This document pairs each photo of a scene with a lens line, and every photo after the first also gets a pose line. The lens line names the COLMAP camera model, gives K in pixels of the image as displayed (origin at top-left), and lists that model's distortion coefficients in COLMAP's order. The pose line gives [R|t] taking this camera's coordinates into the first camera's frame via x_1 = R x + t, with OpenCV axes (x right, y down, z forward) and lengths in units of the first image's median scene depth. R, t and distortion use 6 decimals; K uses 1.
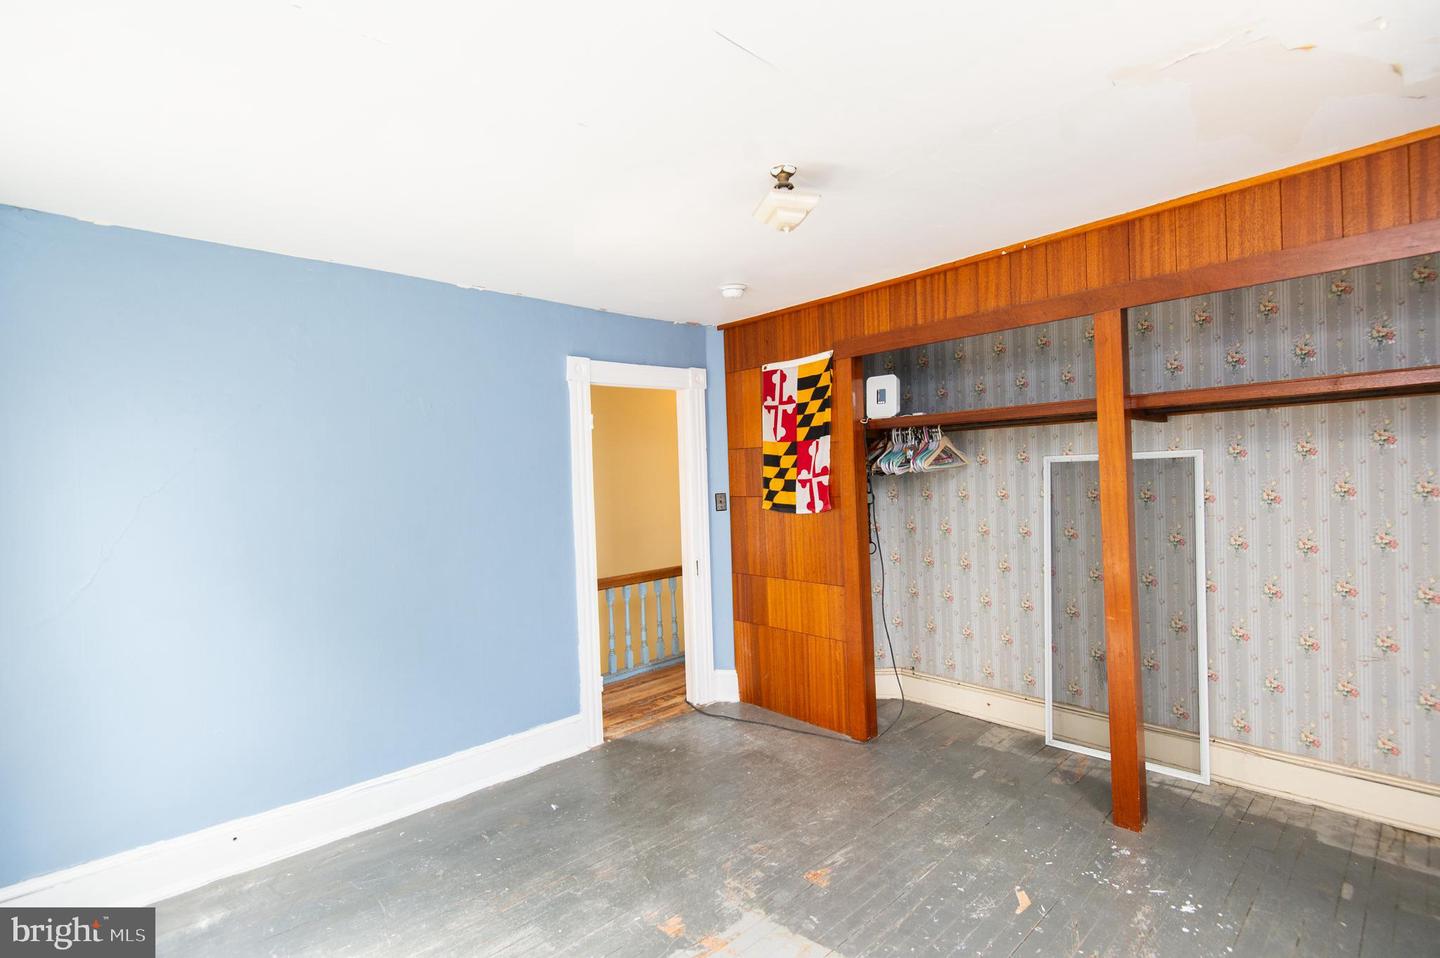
lens RADIAL K [[667.5, 0, 722.5], [0, 667.5, 478.3], [0, 0, 1]] dist [0.038846, -0.018284]
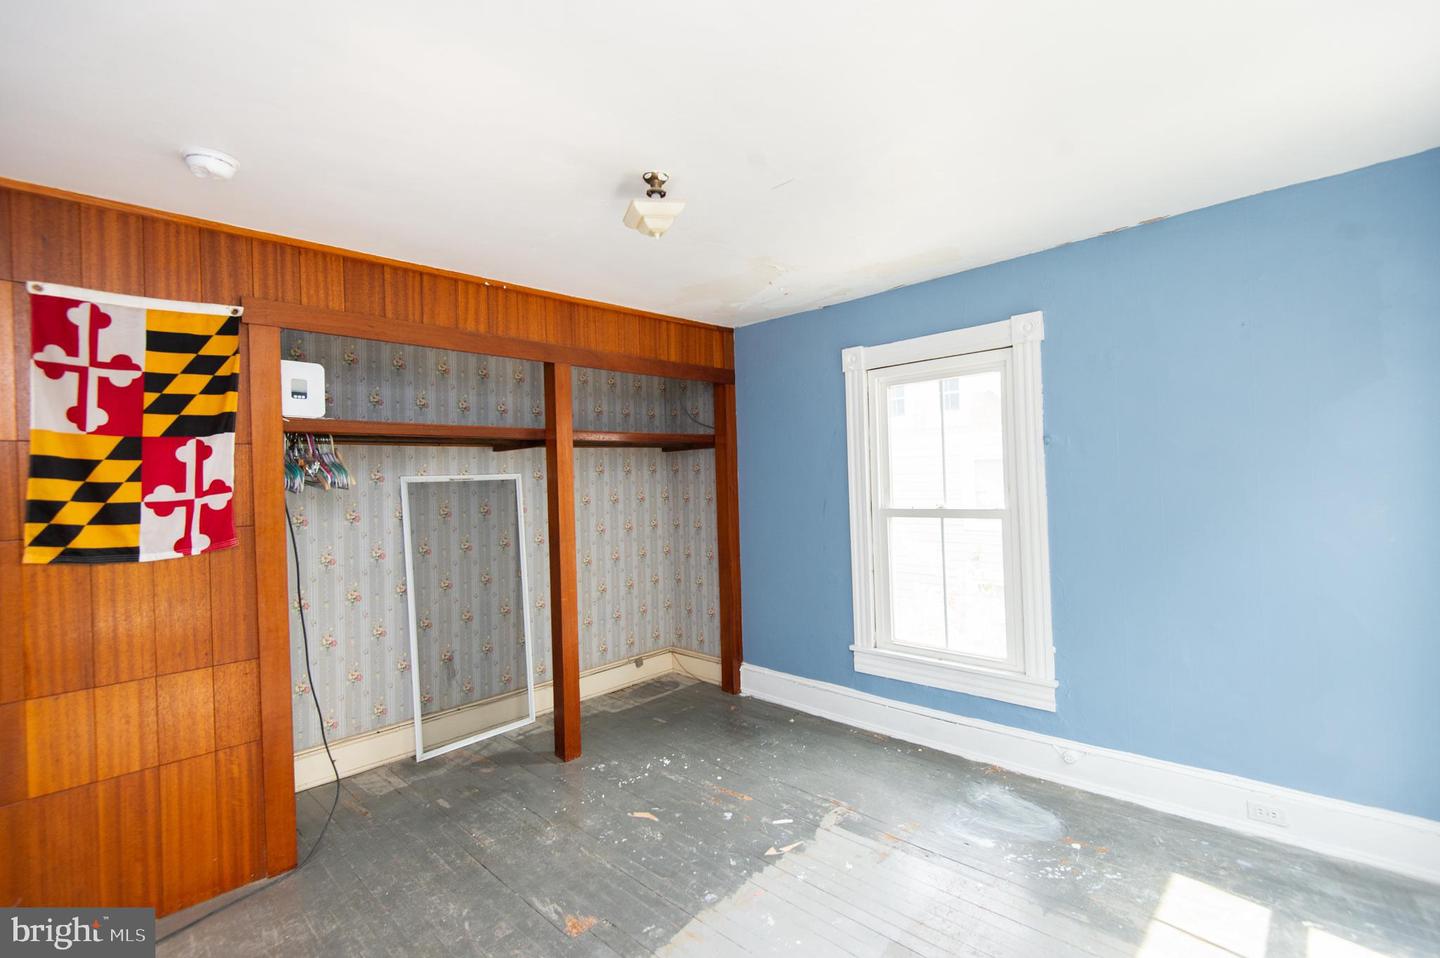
lens RADIAL K [[667.5, 0, 722.5], [0, 667.5, 478.3], [0, 0, 1]] dist [0.038846, -0.018284]
pose [[-0.062398, 0.031220, 0.997563, -0.534211], [0.032962, 0.999030, -0.029204, 0.015262], [-0.997507, 0.031060, -0.063367, 0.564665]]
